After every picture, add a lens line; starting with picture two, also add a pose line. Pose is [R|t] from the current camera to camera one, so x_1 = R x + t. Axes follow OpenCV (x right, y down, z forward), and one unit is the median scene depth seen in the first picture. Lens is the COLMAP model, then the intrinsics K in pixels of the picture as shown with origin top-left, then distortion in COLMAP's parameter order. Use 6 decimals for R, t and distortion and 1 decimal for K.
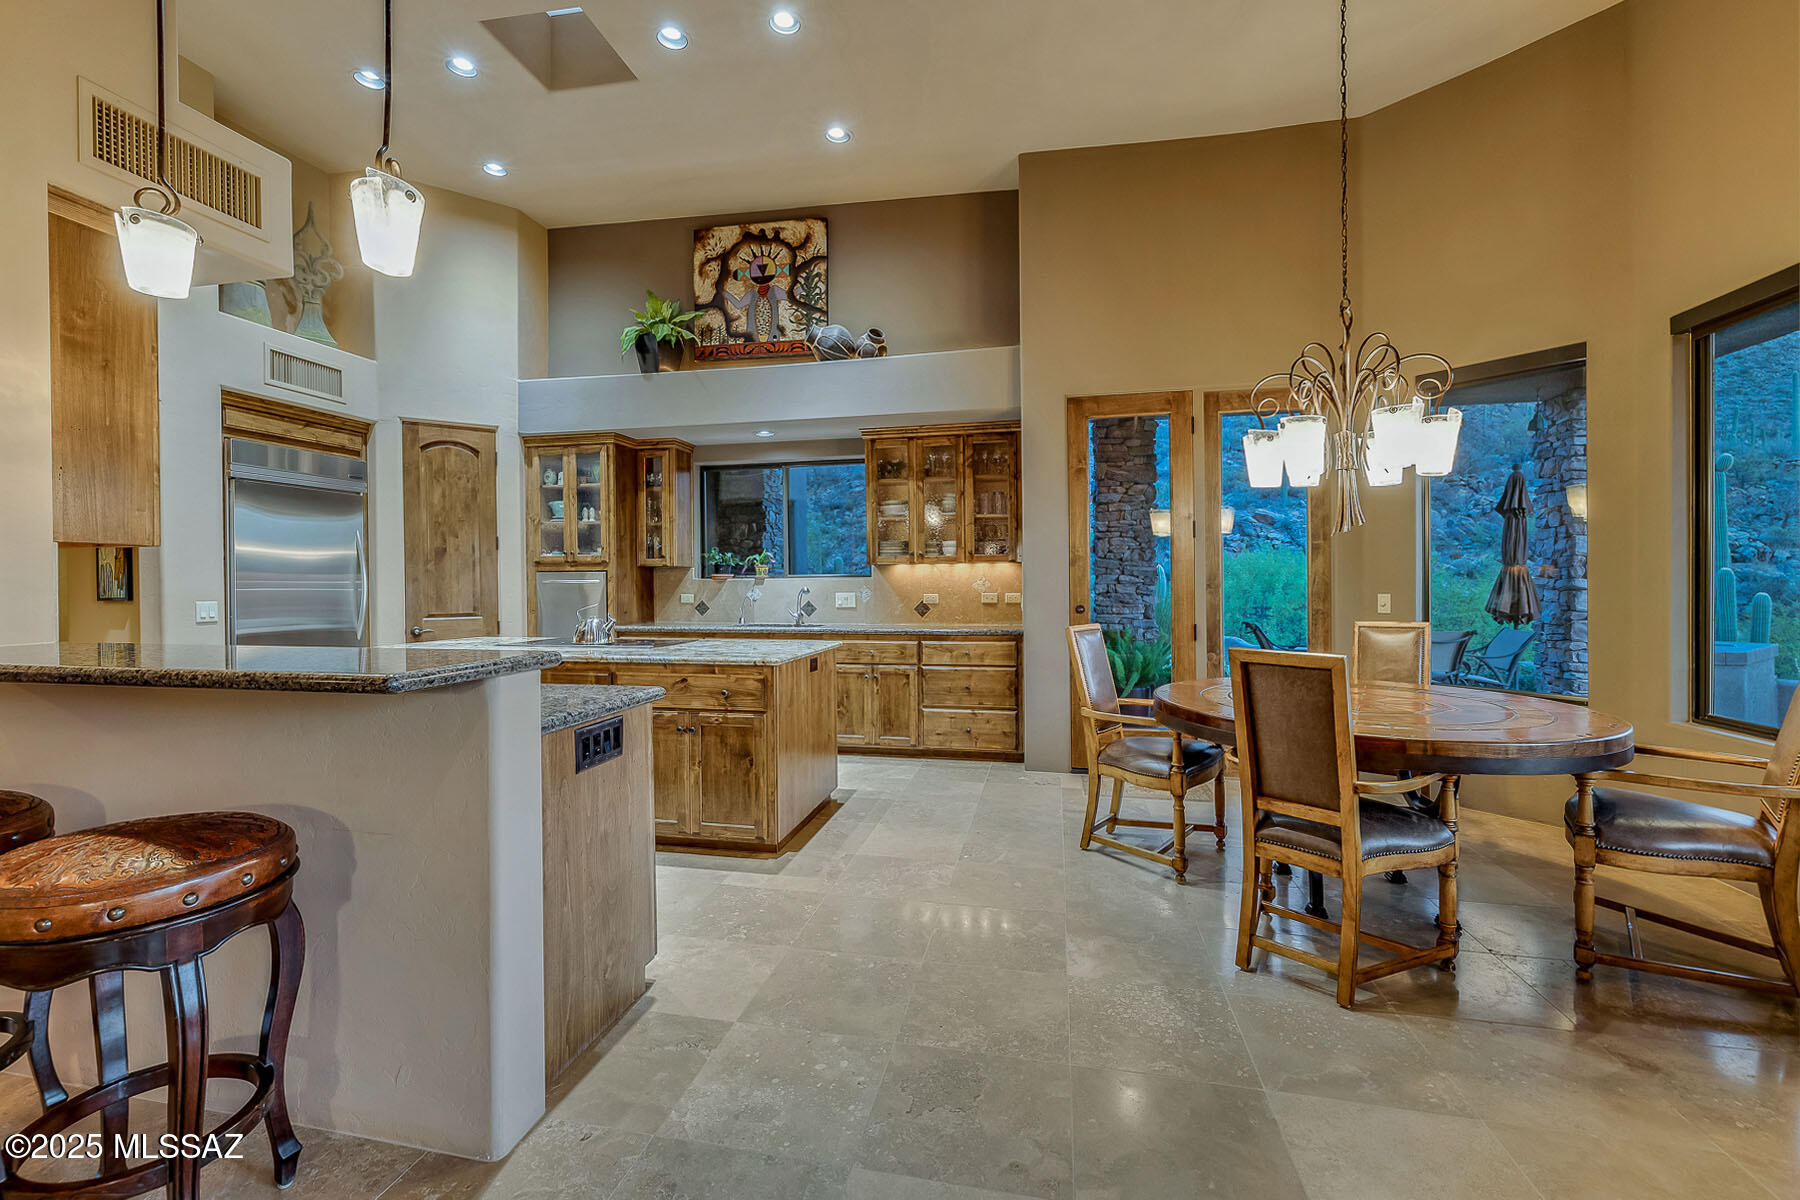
lens RADIAL K [[792.1, 0, 881.5], [0, 792.1, 583.8], [0, 0, 1]] dist [-0.002900, 0.000146]
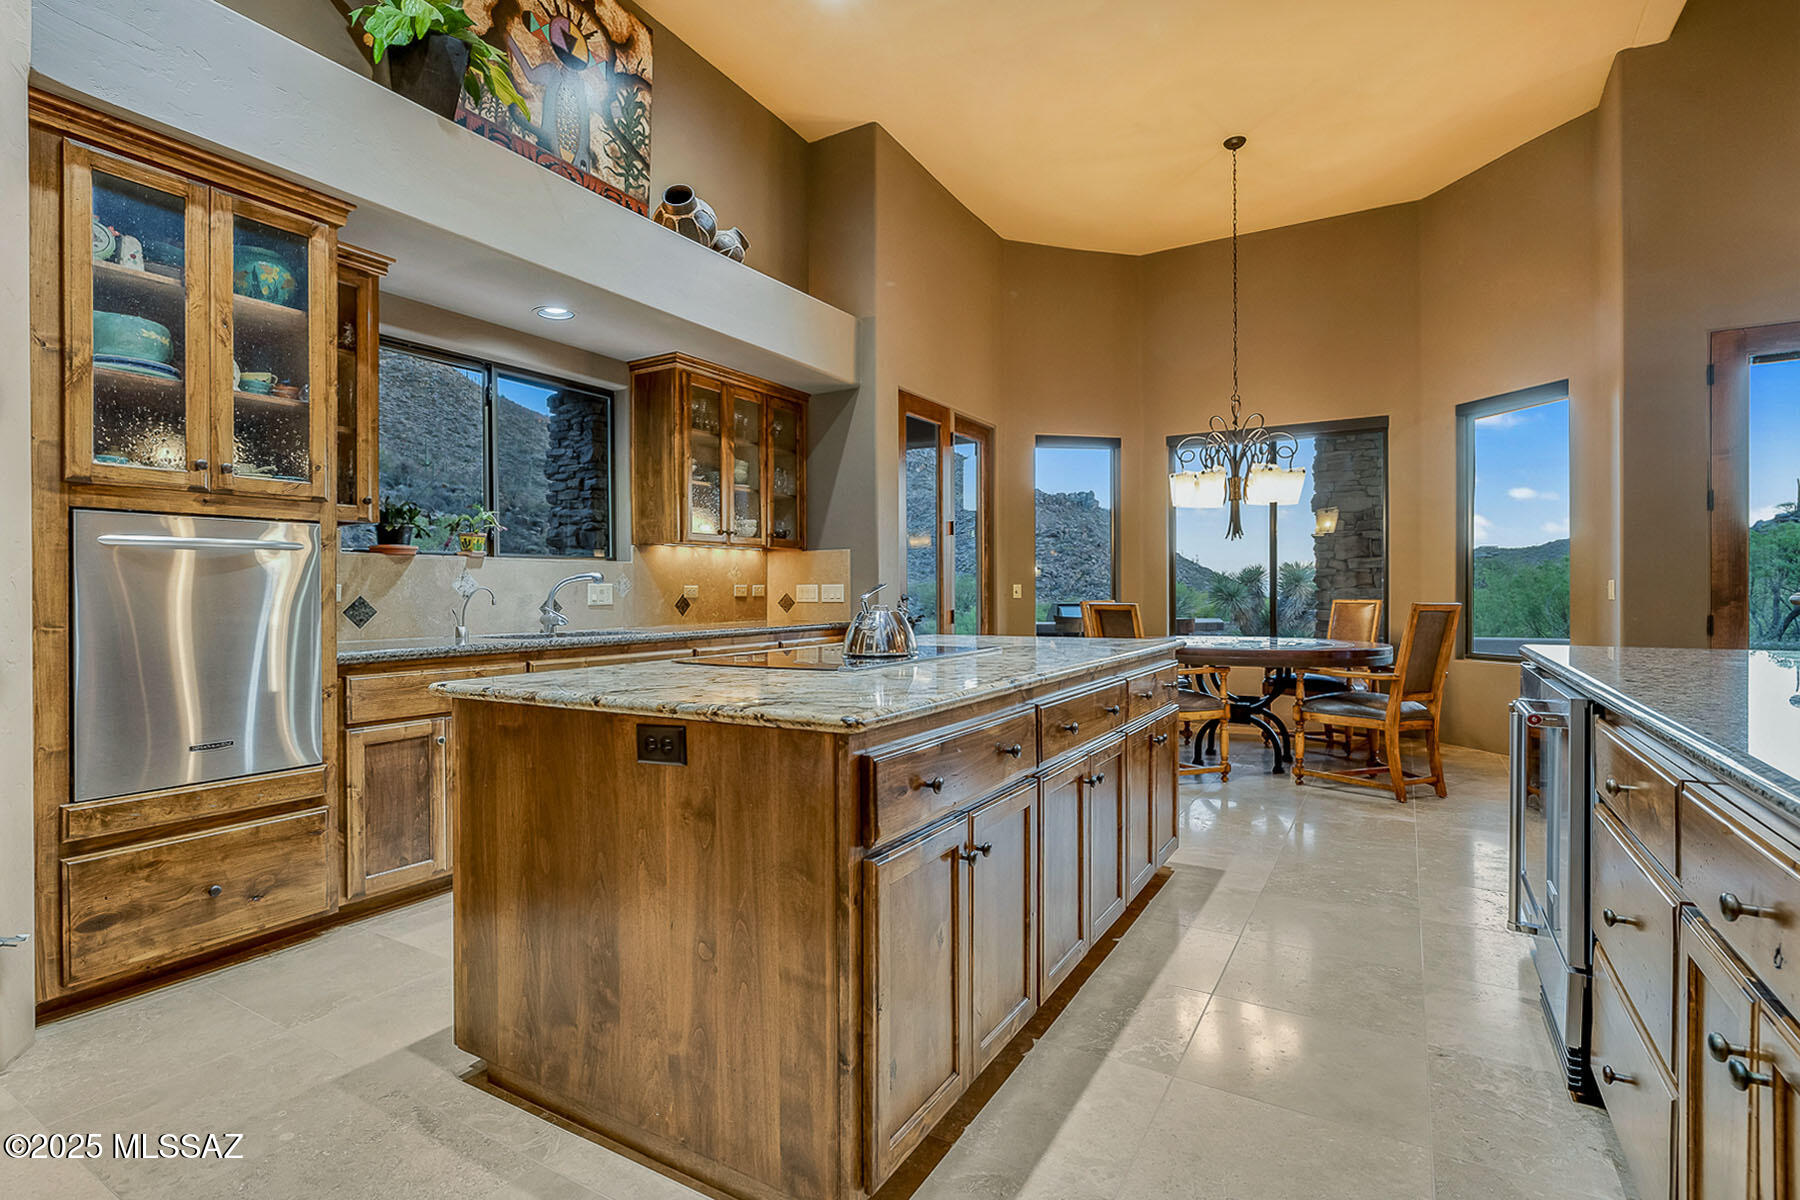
lens RADIAL K [[867.3, 0, 850.9], [0, 867.3, 566.3], [0, 0, 1]] dist [0.005461, 0.000317]
pose [[0.337971, 0.030047, 0.940677, -0.702391], [0.002284, 0.999461, -0.032745, 0.022973], [-0.941154, 0.013215, 0.337721, 0.594713]]
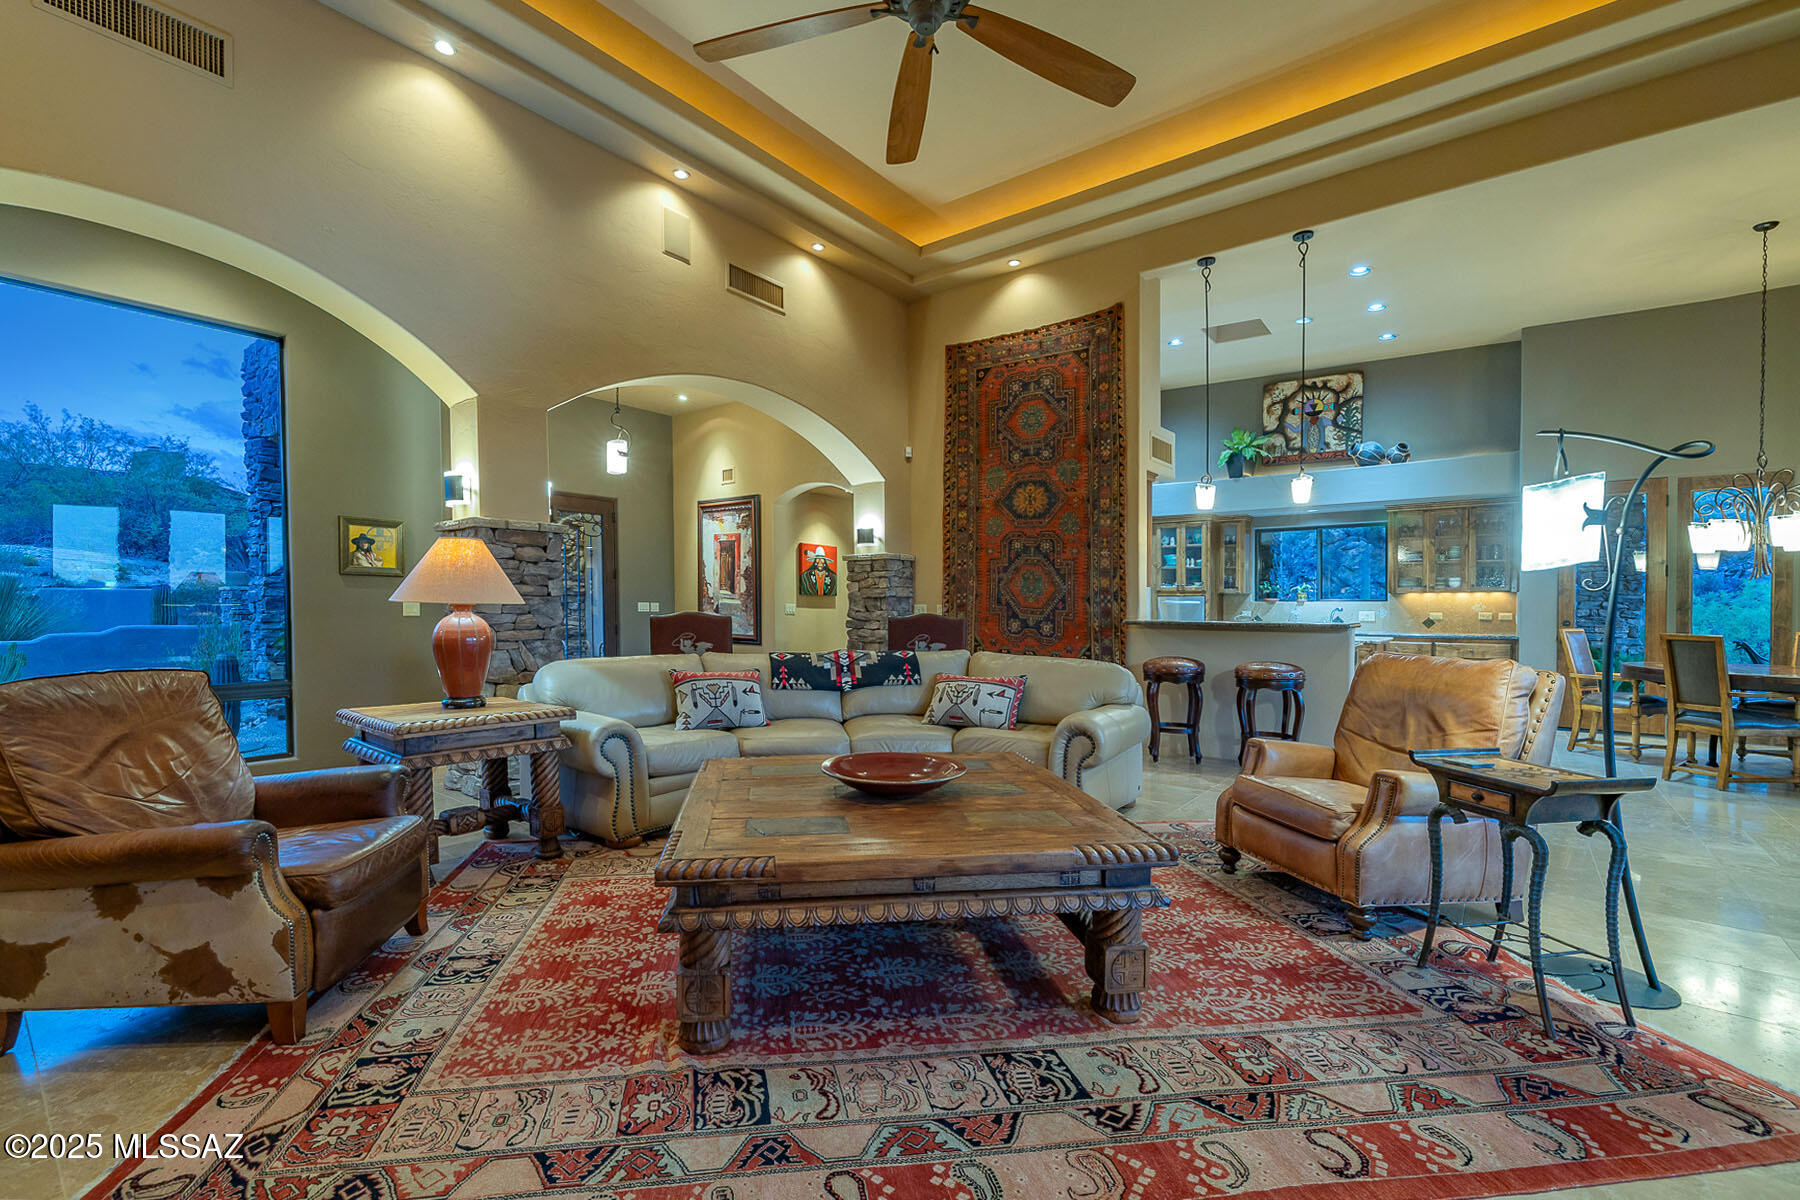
lens RADIAL K [[764.6, 0, 899.6], [0, 764.6, 616.8], [0, 0, 1]] dist [0.001790, -0.000248]
pose [[0.897836, 0.017554, -0.439981, -0.218448], [-0.012203, 0.999813, 0.014988, 0.011319], [0.440162, -0.008088, 0.897882, -0.766101]]
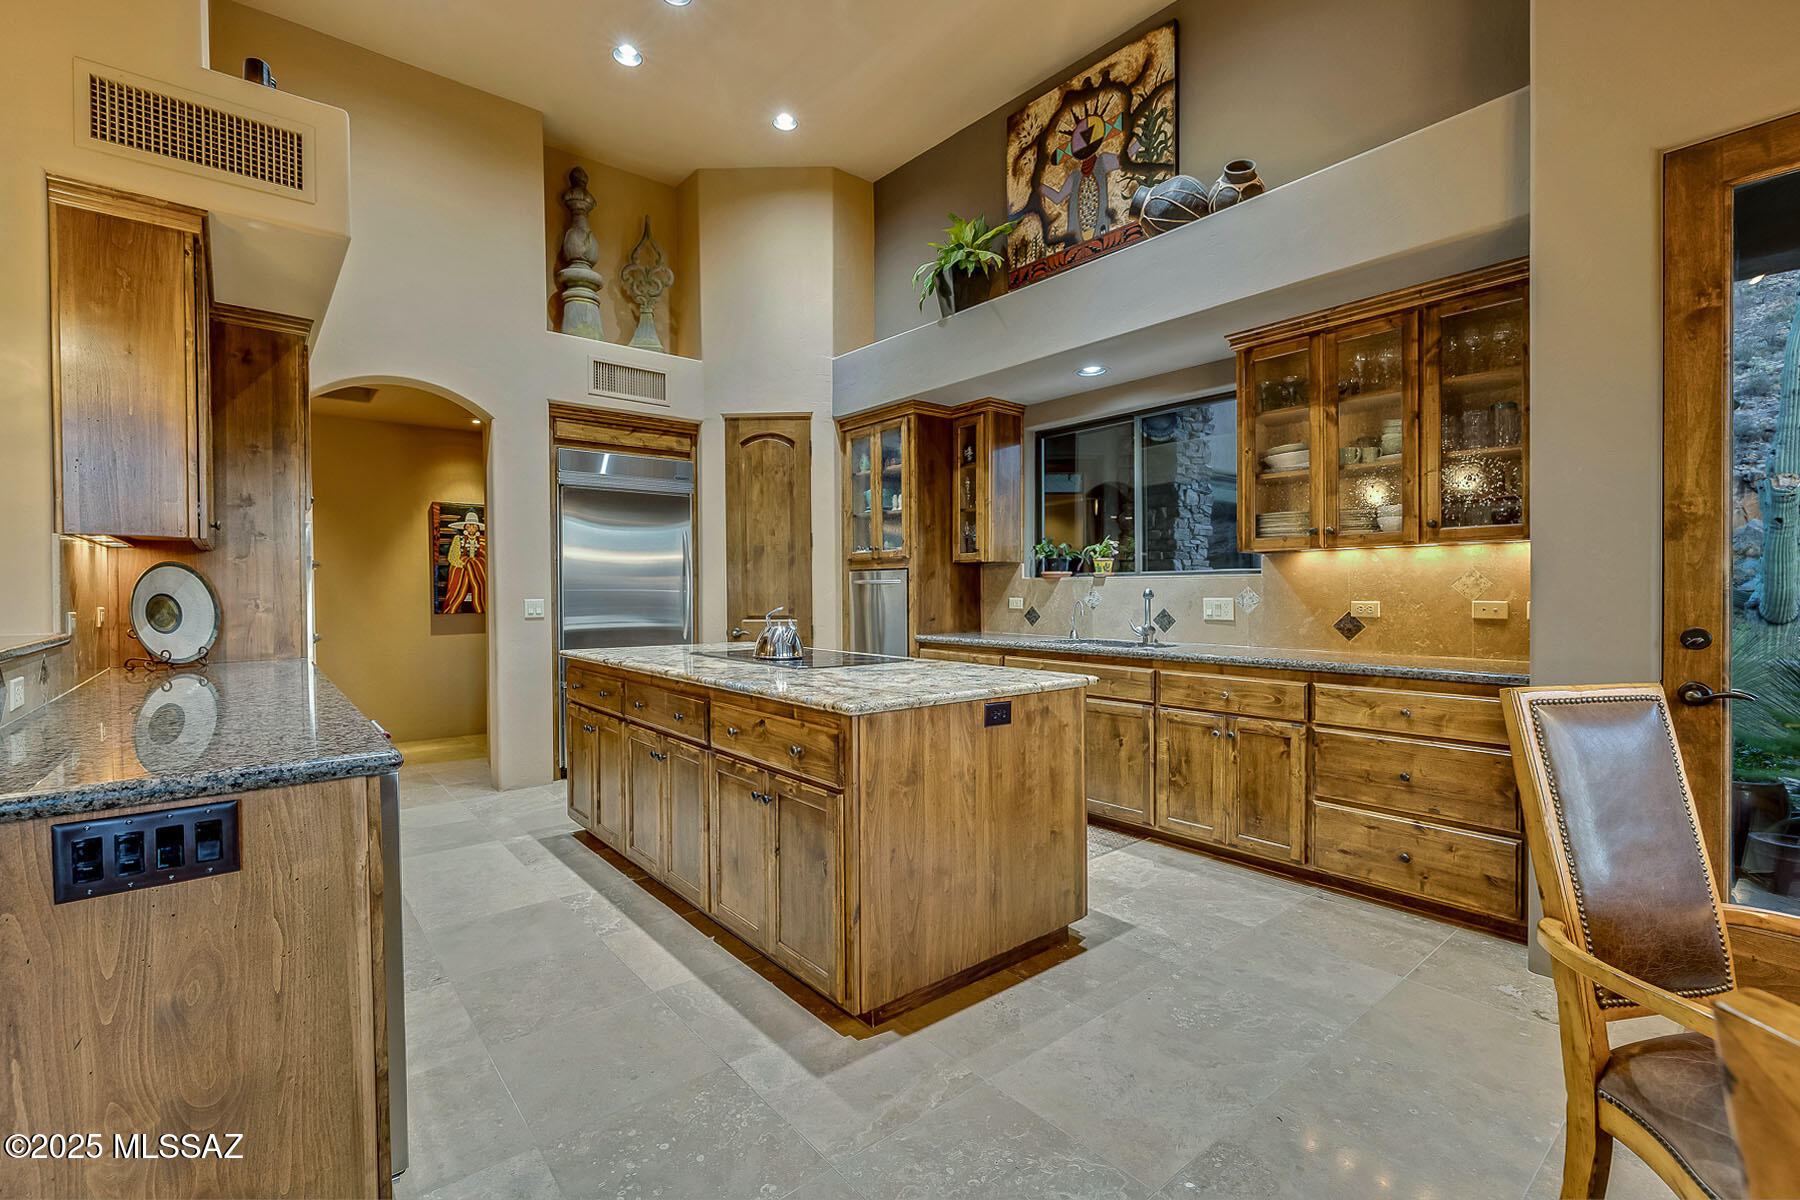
lens RADIAL K [[792.1, 0, 870.2], [0, 792.1, 603.1], [0, 0, 1]] dist [-0.002900, 0.000146]
pose [[0.779842, 0.013223, -0.625837, 0.147696], [-0.002898, 0.999842, 0.017513, 0.005659], [0.625970, -0.011844, 0.779757, 0.334480]]
